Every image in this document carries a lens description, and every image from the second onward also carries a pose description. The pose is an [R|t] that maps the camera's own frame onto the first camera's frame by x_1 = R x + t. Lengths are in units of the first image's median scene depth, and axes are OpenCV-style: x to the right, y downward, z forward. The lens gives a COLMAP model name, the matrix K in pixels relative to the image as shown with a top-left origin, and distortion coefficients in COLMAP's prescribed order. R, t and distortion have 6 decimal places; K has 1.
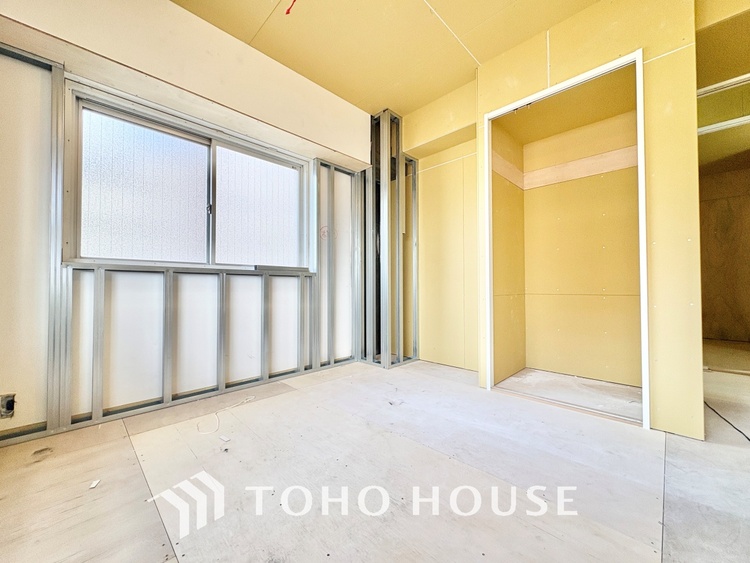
lens RADIAL K [[298.7, 0, 375.0], [0, 298.7, 281.5], [0, 0, 1]] dist [-0.000633, -0.000614]
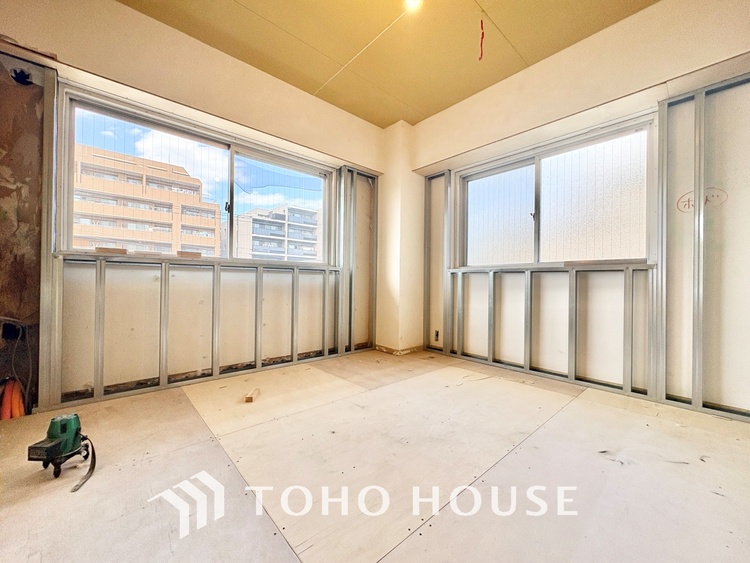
lens RADIAL K [[298.7, 0, 375.0], [0, 298.7, 281.5], [0, 0, 1]] dist [-0.000633, -0.000614]
pose [[-0.059398, -0.001562, -0.998233, 0.643059], [0.005082, 0.999985, -0.001867, 0.010650], [0.998221, -0.005184, -0.059389, 0.427530]]
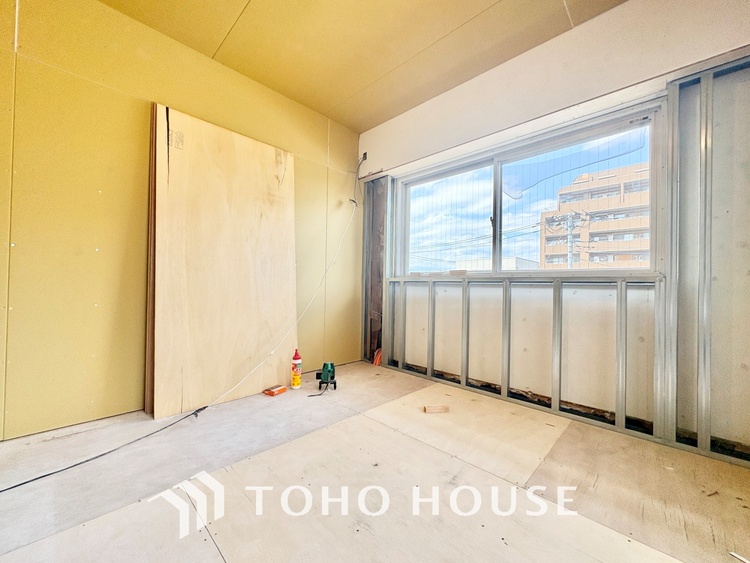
lens RADIAL K [[298.7, 0, 375.0], [0, 298.7, 281.5], [0, 0, 1]] dist [-0.000633, -0.000614]
pose [[-0.999852, -0.016211, -0.005840, 0.010093], [-0.016016, 0.999359, -0.032006, -0.007645], [0.006355, -0.031908, -0.999471, 0.900144]]
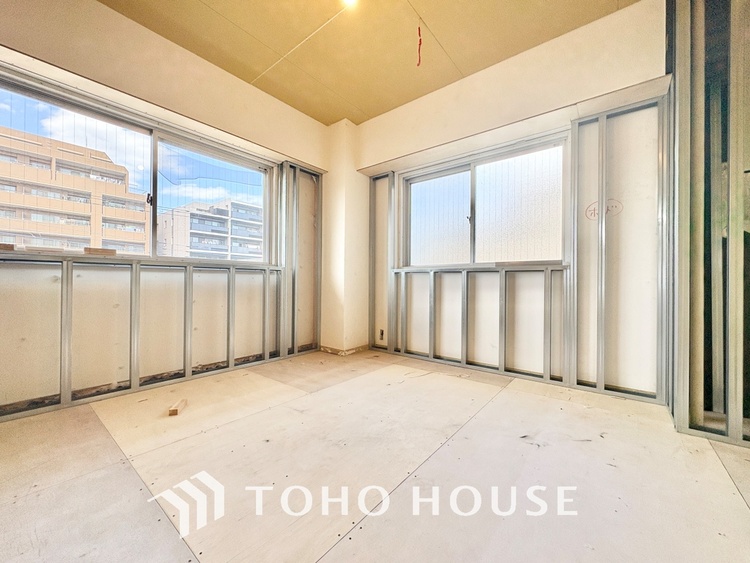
lens RADIAL K [[298.7, 0, 375.0], [0, 298.7, 281.5], [0, 0, 1]] dist [-0.000633, -0.000614]
pose [[0.103367, 0.000293, -0.994643, 0.635346], [0.009130, 0.999958, 0.001243, 0.009333], [0.994601, -0.009209, 0.103359, 0.457048]]
